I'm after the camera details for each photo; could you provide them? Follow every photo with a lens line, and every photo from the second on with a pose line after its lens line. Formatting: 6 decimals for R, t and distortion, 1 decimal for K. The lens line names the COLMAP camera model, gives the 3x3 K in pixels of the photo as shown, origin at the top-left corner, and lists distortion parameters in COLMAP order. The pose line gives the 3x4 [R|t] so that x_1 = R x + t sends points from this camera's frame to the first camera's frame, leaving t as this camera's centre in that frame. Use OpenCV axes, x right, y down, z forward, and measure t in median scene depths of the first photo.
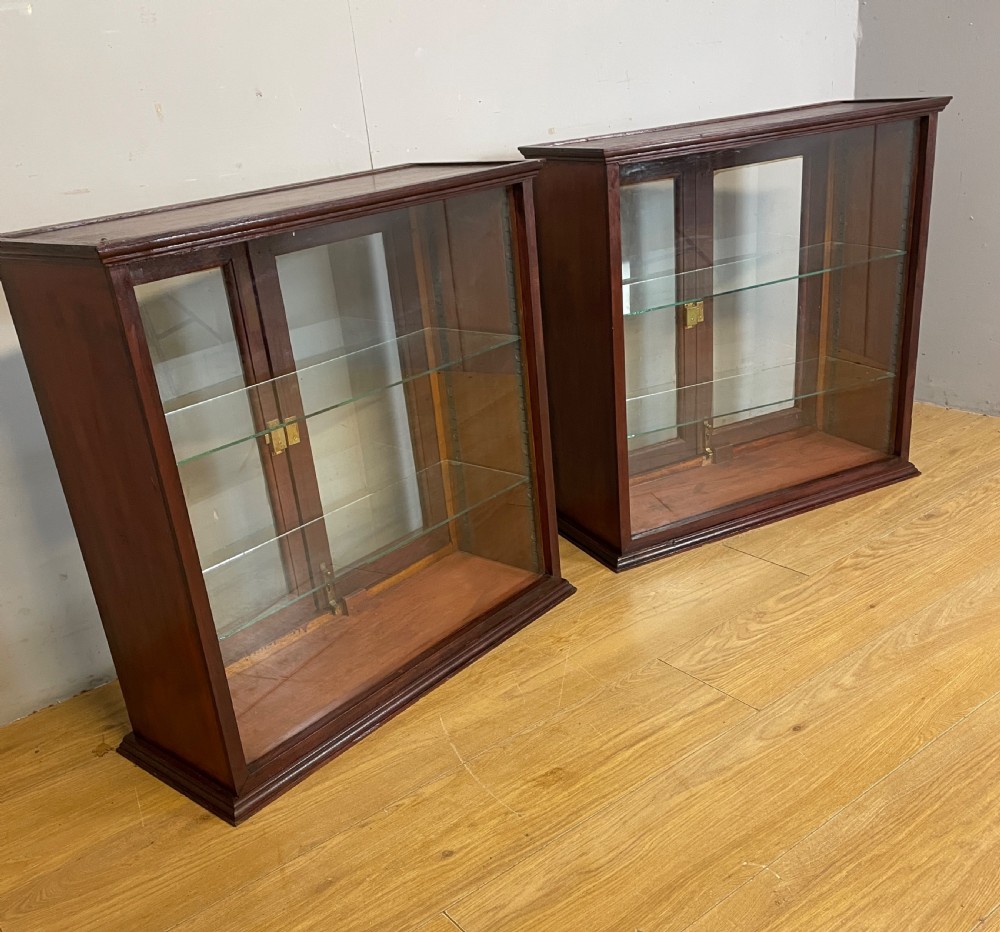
lens RADIAL K [[1015.2, 0, 490.4], [0, 1015.2, 529.1], [0, 0, 1]] dist [0.053627, 0.000000]
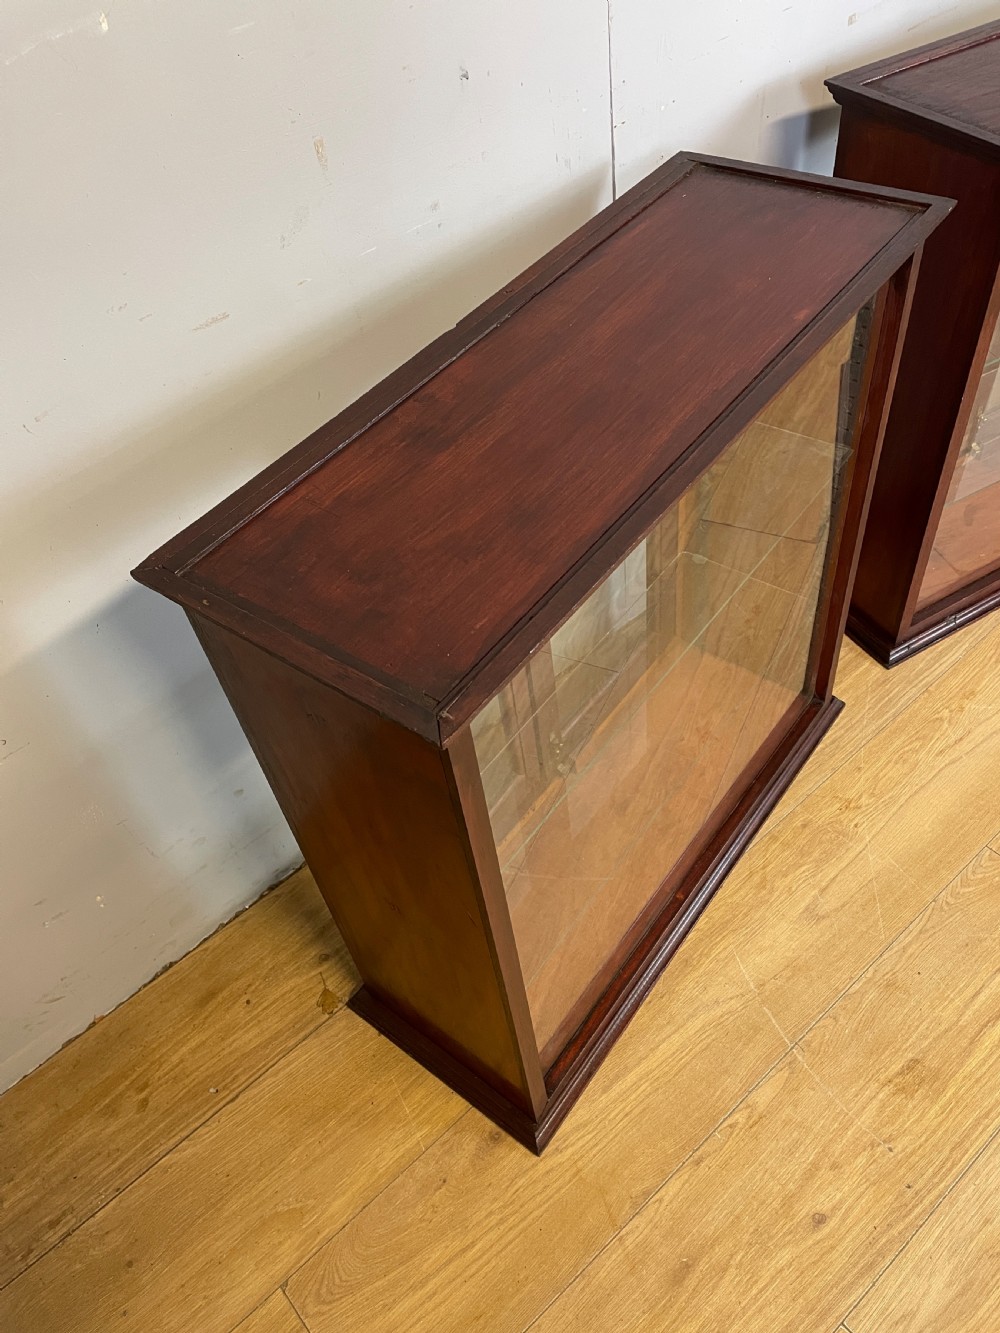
lens RADIAL K [[1017.8, 0, 498.0], [0, 1017.8, 657.7], [0, 0, 1]] dist [0.086711, -0.110498]
pose [[0.998526, -0.049511, 0.022237, -0.263223], [0.036605, 0.916819, 0.397623, -0.394057], [-0.040074, -0.396222, 0.917280, 0.363857]]
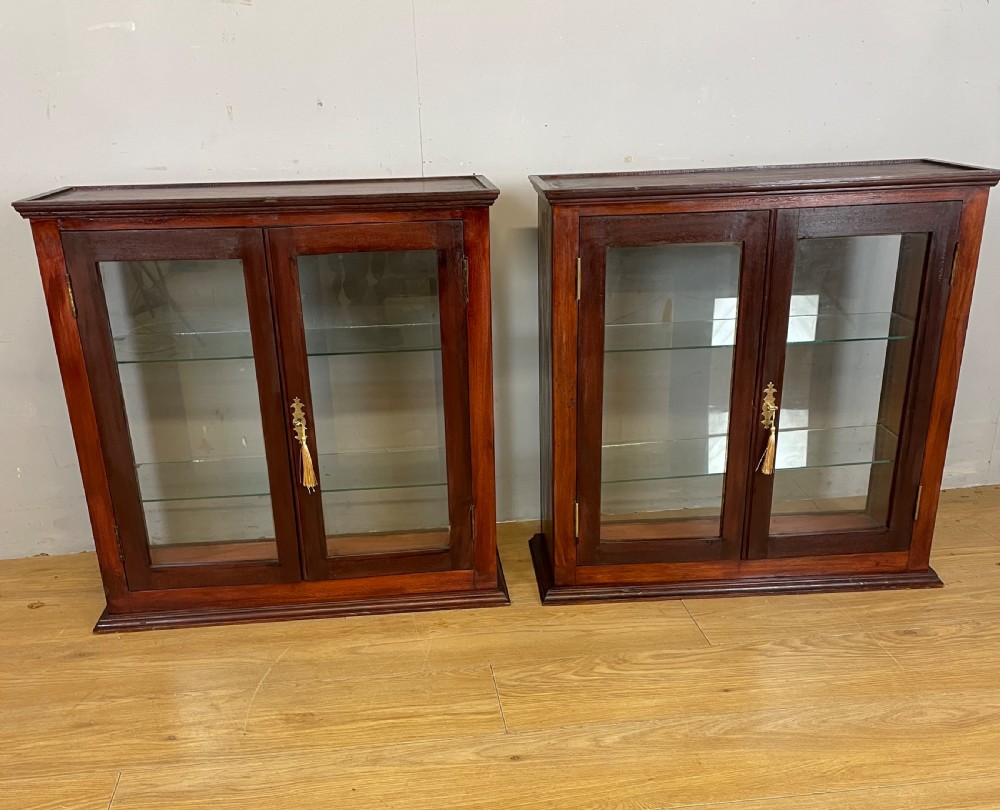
lens RADIAL K [[1019.5, 0, 492.7], [0, 1019.5, 522.2], [0, 0, 1]] dist [0.059576, 0.000000]
pose [[0.862102, 0.264117, -0.432460, 0.662109], [-0.258530, 0.963248, 0.072909, -0.106160], [0.435823, 0.048949, 0.898701, 0.040477]]
